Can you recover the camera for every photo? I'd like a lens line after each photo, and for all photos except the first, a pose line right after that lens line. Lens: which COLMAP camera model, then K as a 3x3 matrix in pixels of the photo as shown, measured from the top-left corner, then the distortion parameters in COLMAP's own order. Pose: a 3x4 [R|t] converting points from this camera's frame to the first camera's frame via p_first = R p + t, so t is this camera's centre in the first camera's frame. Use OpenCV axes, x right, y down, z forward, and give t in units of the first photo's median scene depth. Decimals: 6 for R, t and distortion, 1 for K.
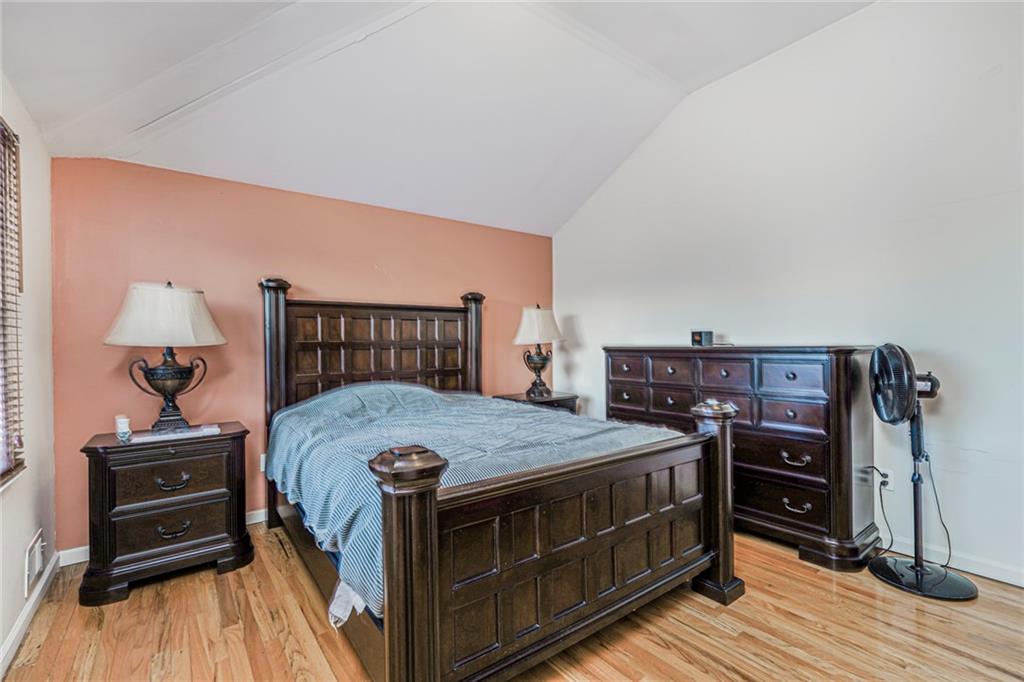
lens RADIAL K [[485.6, 0, 513.9], [0, 485.6, 338.3], [0, 0, 1]] dist [0.002777, -0.000012]
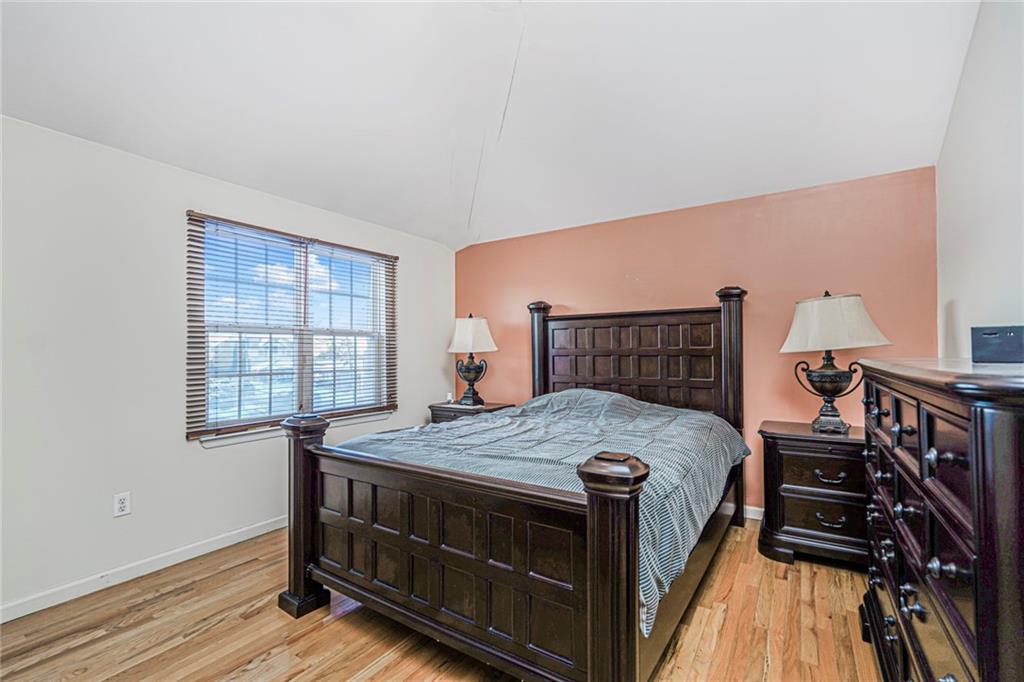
lens RADIAL K [[449.6, 0, 513.7], [0, 449.6, 349.0], [0, 0, 1]] dist [-0.010223, 0.000098]
pose [[0.333278, -0.001522, -0.942827, 0.514025], [0.012617, 0.999916, 0.002846, 0.001142], [0.942744, -0.012844, 0.333269, 0.410679]]
